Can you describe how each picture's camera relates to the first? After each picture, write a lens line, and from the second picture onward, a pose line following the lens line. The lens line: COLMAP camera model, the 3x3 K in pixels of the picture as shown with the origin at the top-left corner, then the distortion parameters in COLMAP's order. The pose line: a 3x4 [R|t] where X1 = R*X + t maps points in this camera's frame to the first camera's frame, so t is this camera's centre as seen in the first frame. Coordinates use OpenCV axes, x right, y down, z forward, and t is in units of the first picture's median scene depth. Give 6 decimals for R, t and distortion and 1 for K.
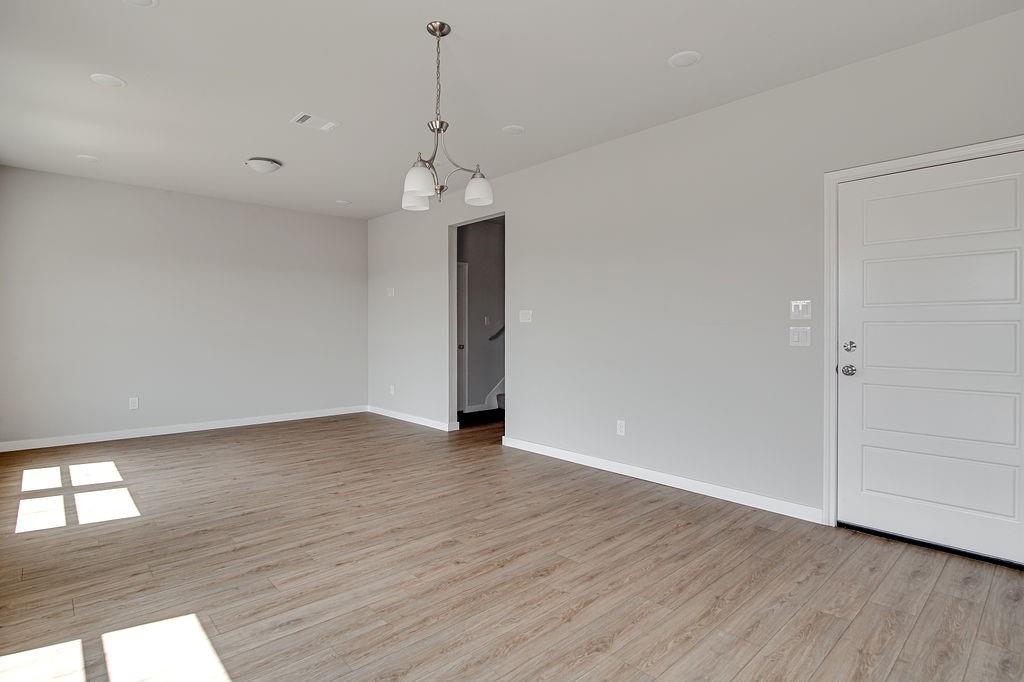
lens RADIAL K [[512.0, 0, 513.3], [0, 512.0, 333.4], [0, 0, 1]] dist [-0.020556, 0.002650]
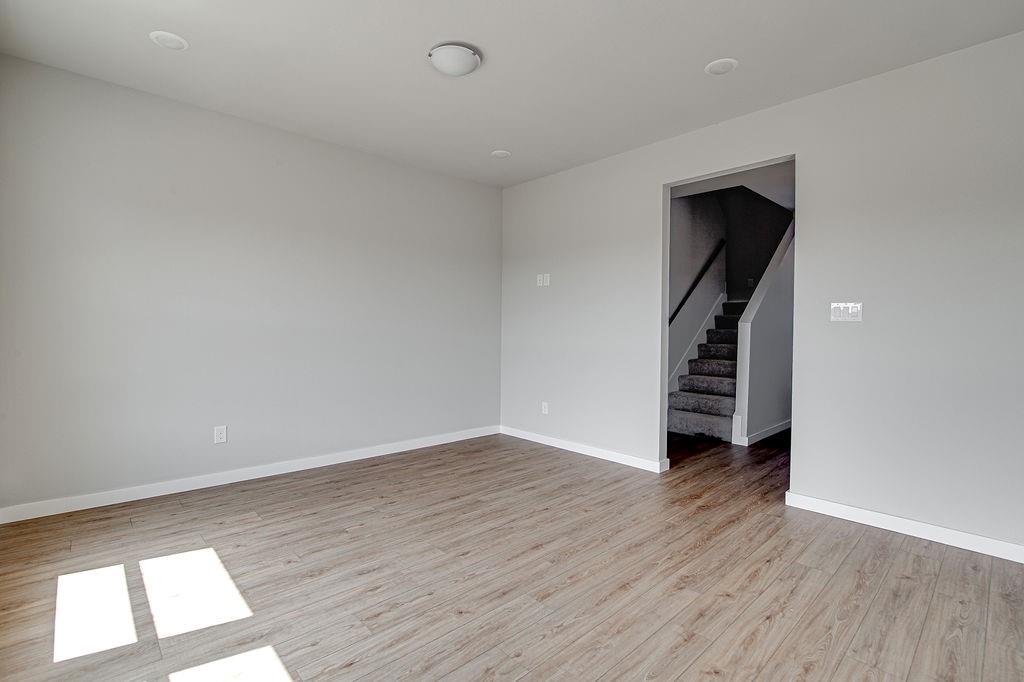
lens RADIAL K [[476.9, 0, 506.2], [0, 476.9, 337.1], [0, 0, 1]] dist [-0.017384, -0.000730]
pose [[0.999904, 0.002773, -0.013593, -0.572527], [-0.002561, 0.999875, 0.015634, -0.013202], [0.013635, -0.015598, 0.999785, 0.581731]]
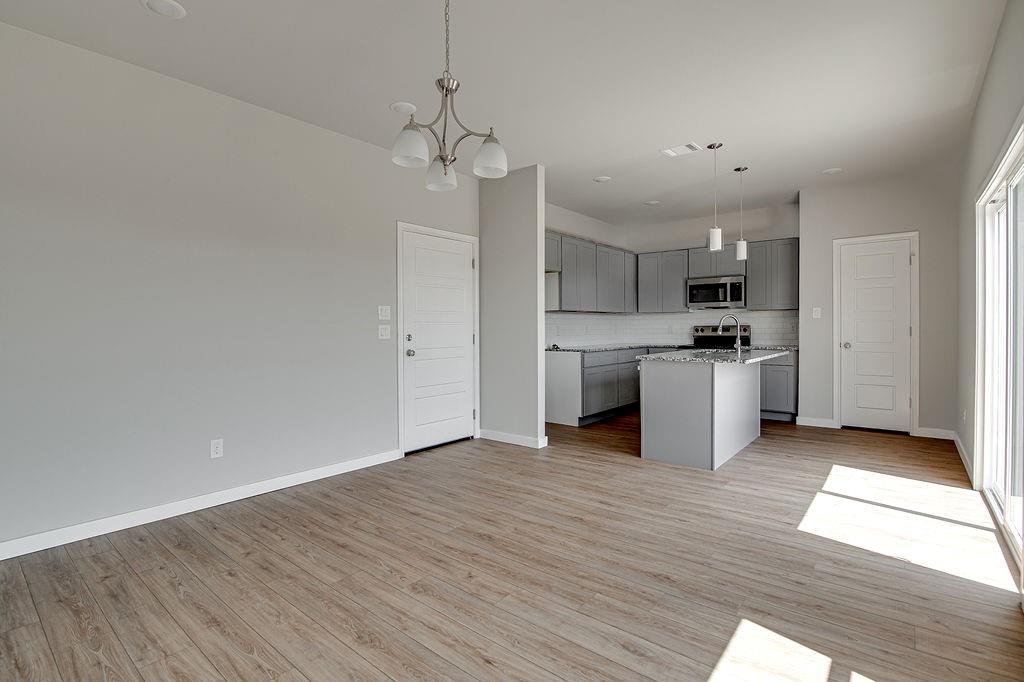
lens RADIAL K [[476.9, 0, 507.6], [0, 476.9, 338.5], [0, 0, 1]] dist [-0.017384, -0.000730]
pose [[-0.118880, -0.028597, 0.992497, -0.718060], [0.012245, 0.999467, 0.030264, -0.010541], [-0.992833, 0.015751, -0.118467, 0.760258]]
